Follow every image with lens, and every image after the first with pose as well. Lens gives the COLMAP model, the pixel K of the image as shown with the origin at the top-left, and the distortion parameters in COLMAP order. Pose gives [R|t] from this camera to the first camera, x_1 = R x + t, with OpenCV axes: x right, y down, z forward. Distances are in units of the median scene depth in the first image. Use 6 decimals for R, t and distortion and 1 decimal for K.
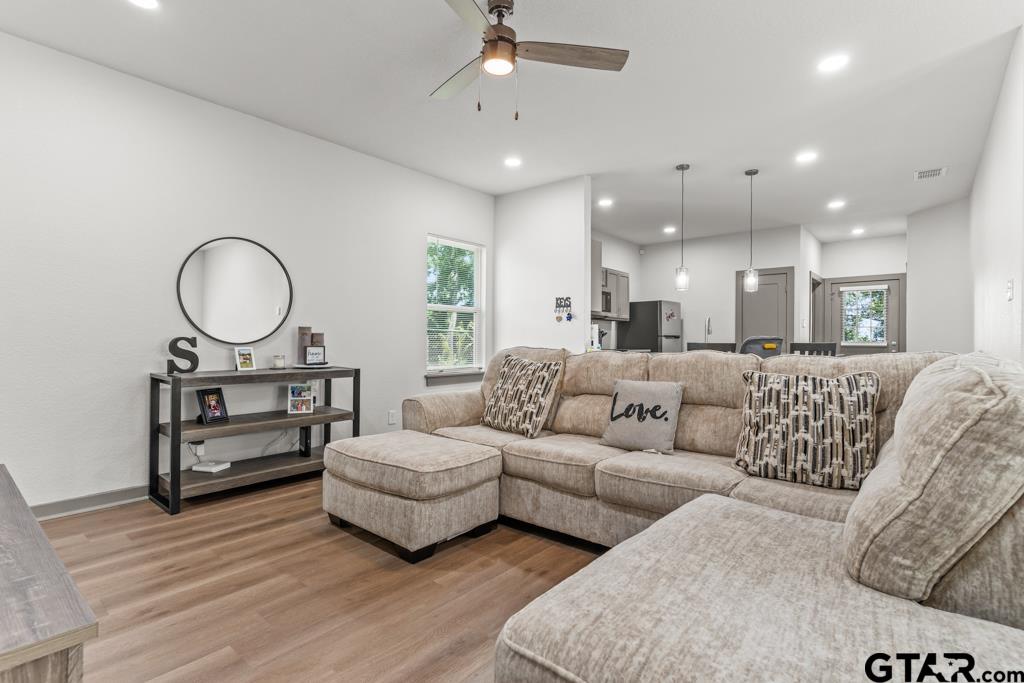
lens RADIAL K [[485.6, 0, 522.0], [0, 485.6, 337.7], [0, 0, 1]] dist [-0.002228, 0.002477]
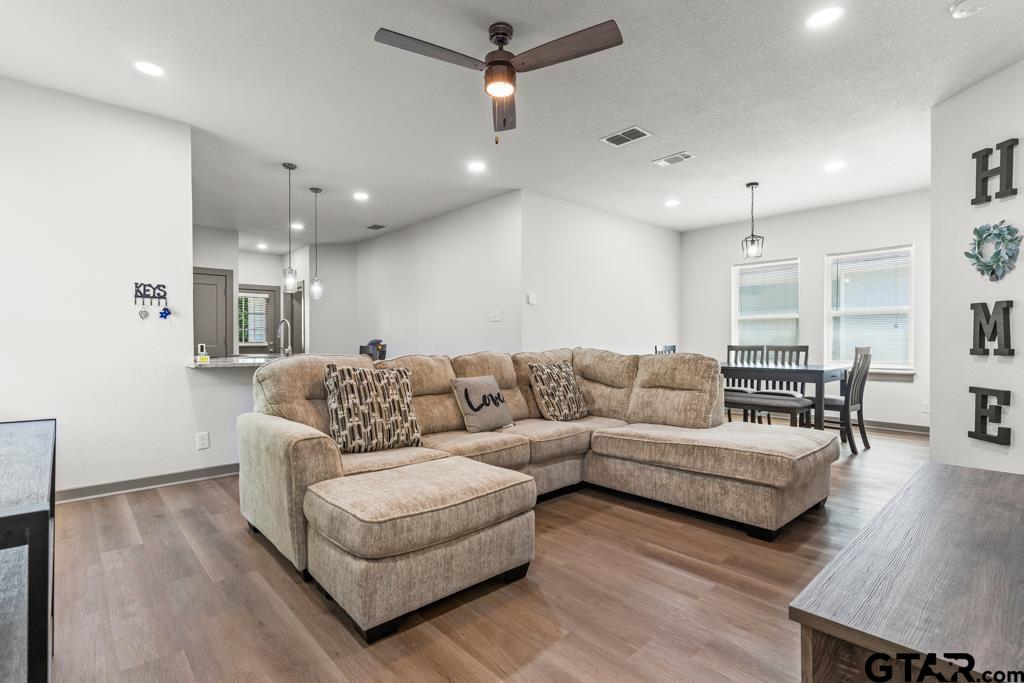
lens RADIAL K [[485.6, 0, 499.8], [0, 485.6, 344.0], [0, 0, 1]] dist [-0.002228, 0.002477]
pose [[0.153021, -0.012287, 0.988147, -0.795571], [-0.001286, 0.999919, 0.012632, -0.009454], [-0.988222, -0.003204, 0.152993, 0.602581]]
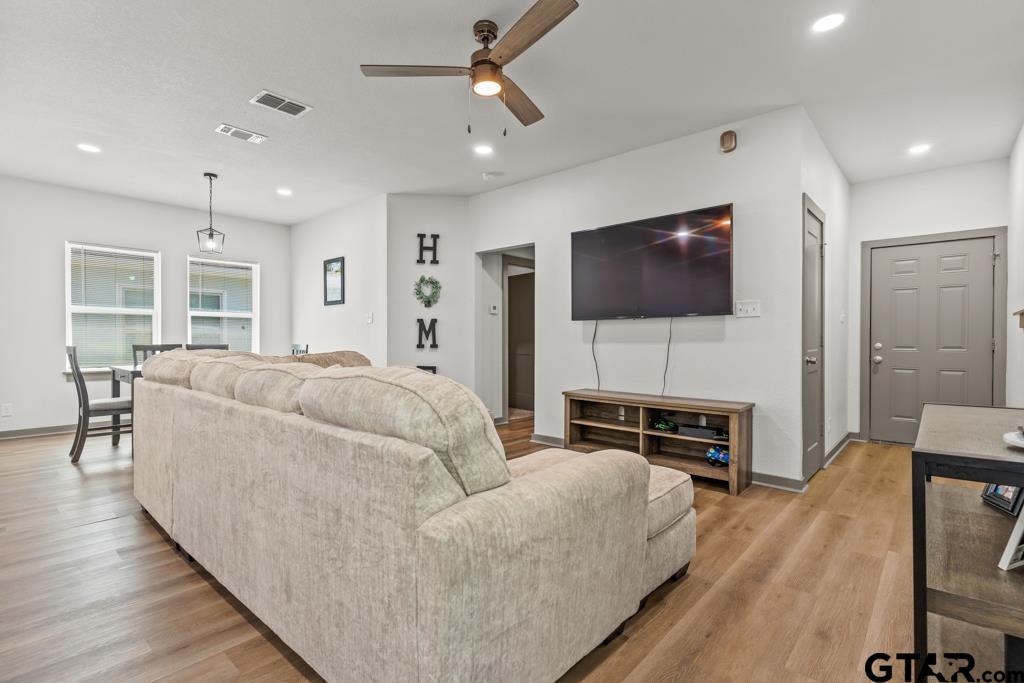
lens RADIAL K [[485.6, 0, 509.9], [0, 485.6, 341.8], [0, 0, 1]] dist [-0.002228, 0.002477]
pose [[-0.999309, -0.007423, 0.036425, -0.086615], [-0.007428, 0.999972, 0.000002, -0.000717], [-0.036424, -0.000268, -0.999336, 1.501271]]
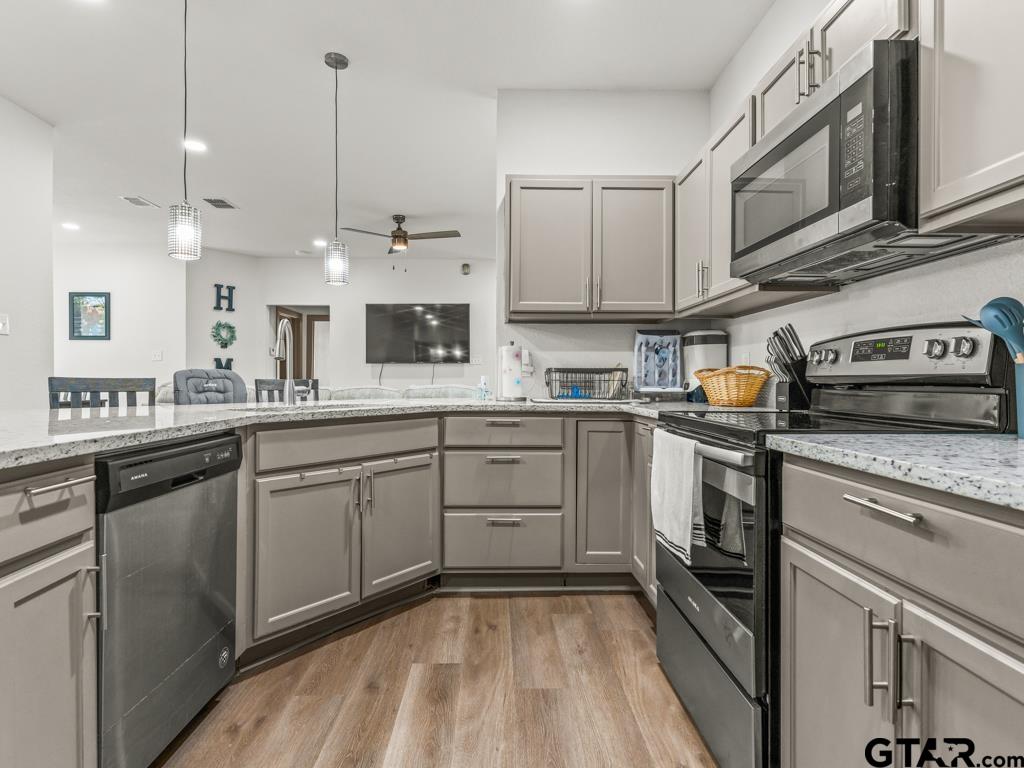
lens RADIAL K [[548.7, 0, 506.3], [0, 548.7, 376.8], [0, 0, 1]] dist [0.006257, -0.000019]
pose [[-0.754513, -0.009050, -0.656223, 0.859501], [-0.004263, 0.999951, -0.008888, 0.010850], [0.656271, -0.003908, -0.754515, 2.243609]]
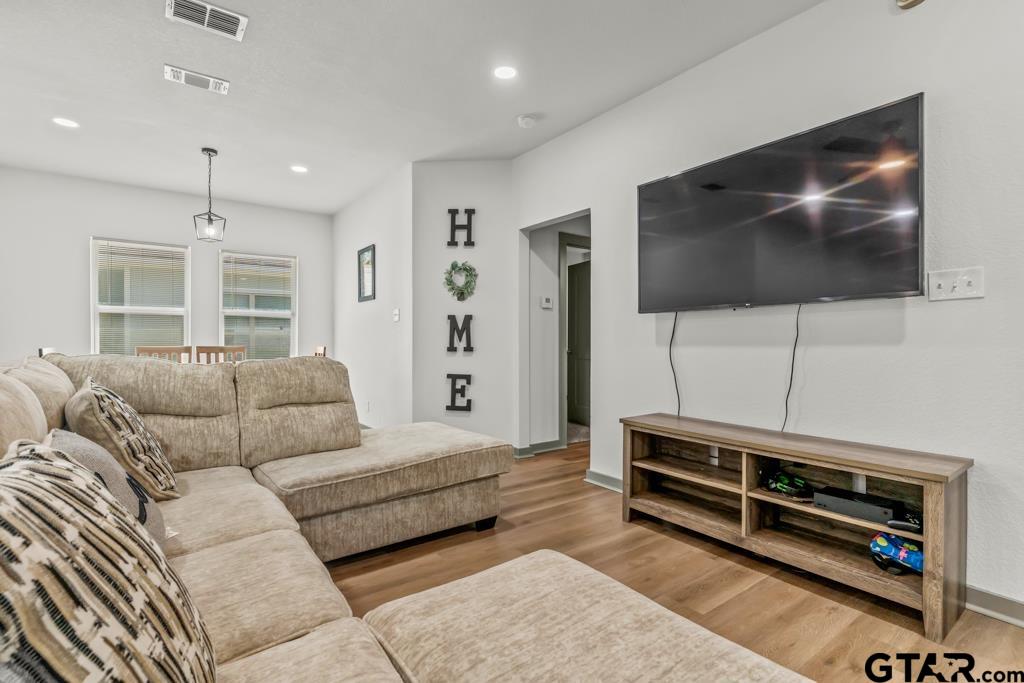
lens RADIAL K [[485.6, 0, 508.7], [0, 485.6, 341.8], [0, 0, 1]] dist [-0.002228, 0.002477]
pose [[-0.970488, -0.006995, 0.241048, -0.194360], [-0.007556, 0.999970, -0.001402, -0.003440], [-0.241031, -0.003182, -0.970512, 1.099533]]
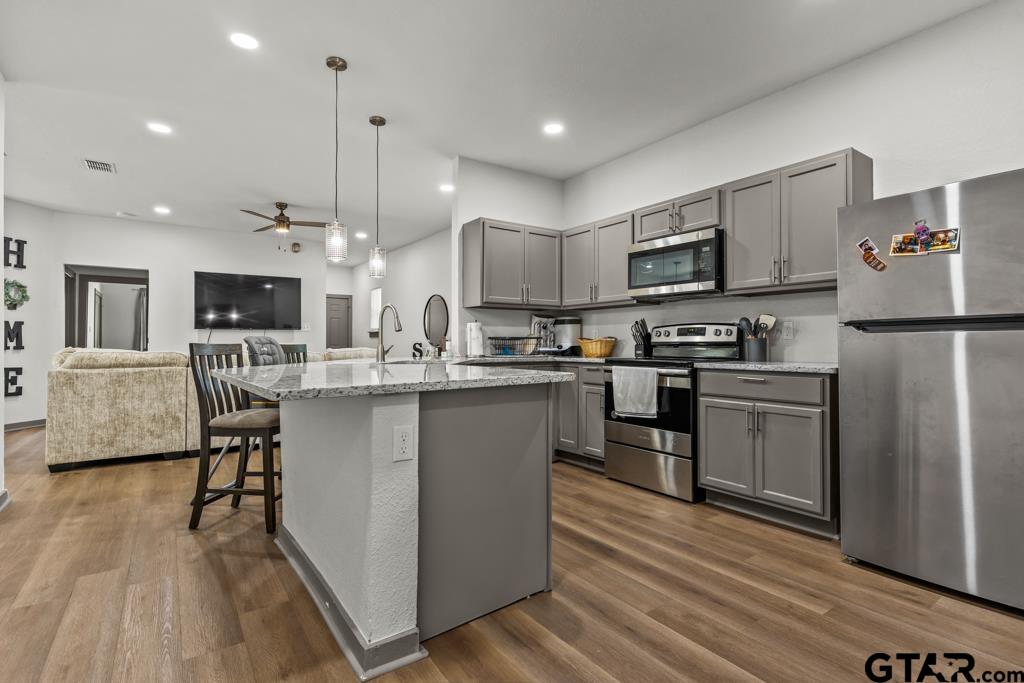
lens RADIAL K [[485.6, 0, 506.8], [0, 485.6, 340.9], [0, 0, 1]] dist [-0.002228, 0.002477]
pose [[-0.258799, -0.009603, -0.965884, 1.479653], [0.001857, 0.999944, -0.010440, 0.013069], [0.965930, -0.004495, -0.258766, 1.969489]]
